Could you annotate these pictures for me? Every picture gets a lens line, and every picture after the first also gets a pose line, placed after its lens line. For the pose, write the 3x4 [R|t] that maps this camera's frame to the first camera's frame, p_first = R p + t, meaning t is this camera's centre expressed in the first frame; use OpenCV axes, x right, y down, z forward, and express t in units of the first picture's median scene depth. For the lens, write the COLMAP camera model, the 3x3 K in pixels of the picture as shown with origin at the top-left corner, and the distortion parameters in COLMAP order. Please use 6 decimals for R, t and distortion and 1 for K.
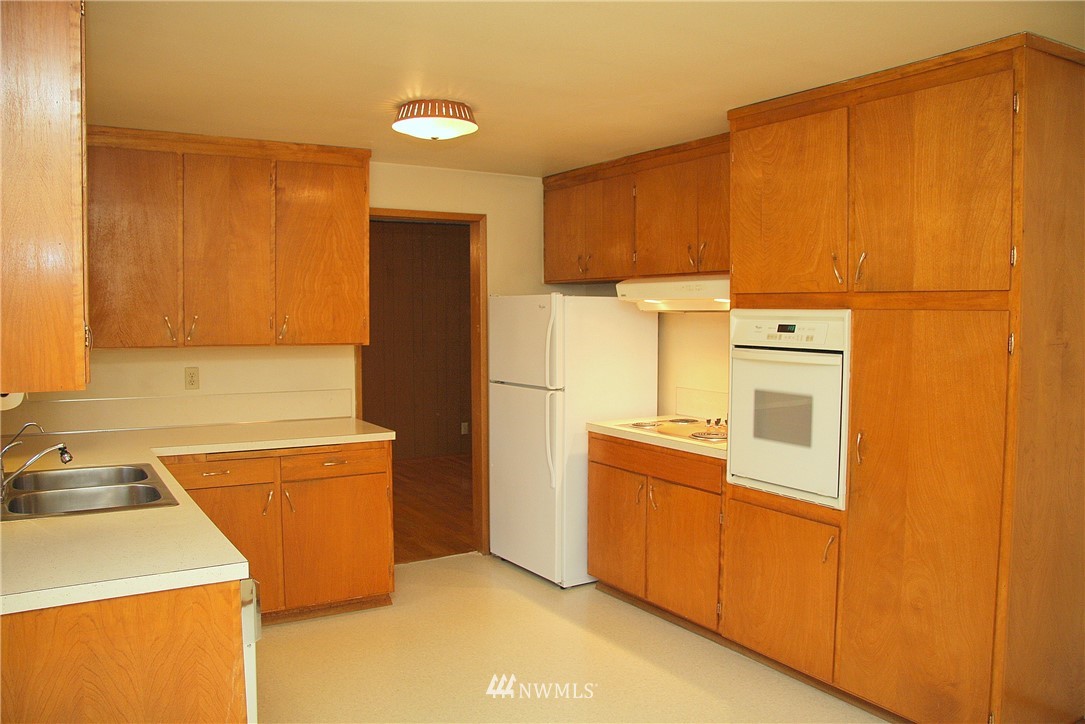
lens RADIAL K [[849.6, 0, 548.5], [0, 849.6, 356.6], [0, 0, 1]] dist [-0.136602, 0.036634]
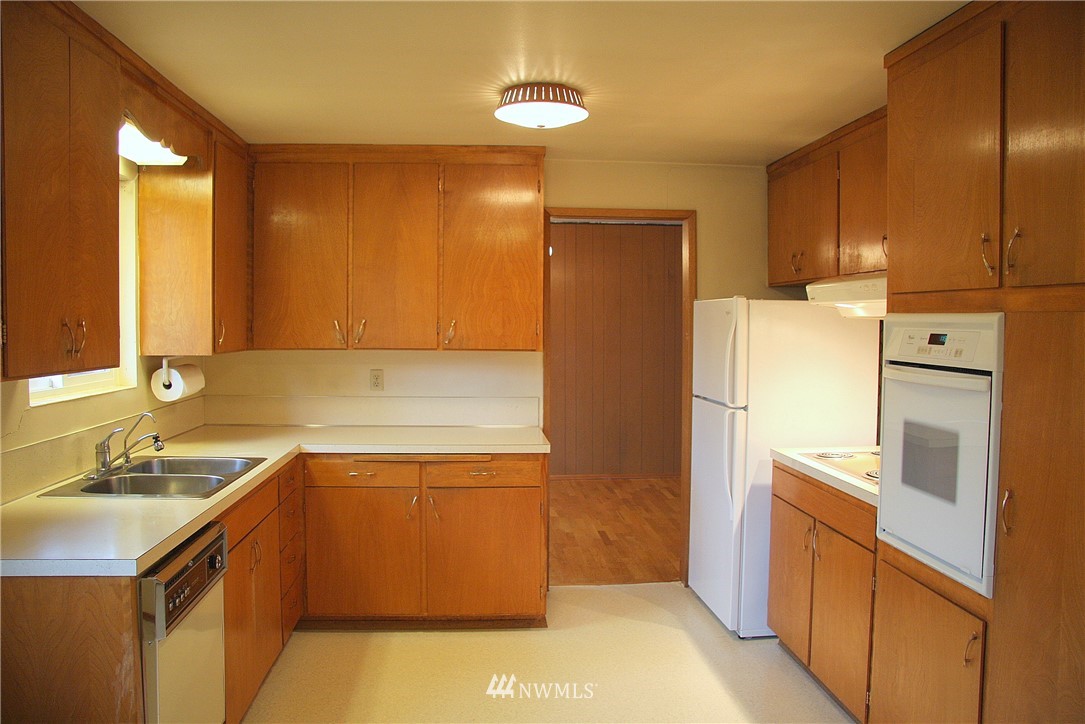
lens RADIAL K [[849.6, 0, 539.2], [0, 849.6, 363.0], [0, 0, 1]] dist [-0.136602, 0.036634]
pose [[0.888799, 0.026443, -0.457534, 0.257930], [-0.028586, 0.999589, 0.002241, -0.003665], [0.457405, 0.011087, 0.889189, 0.170363]]
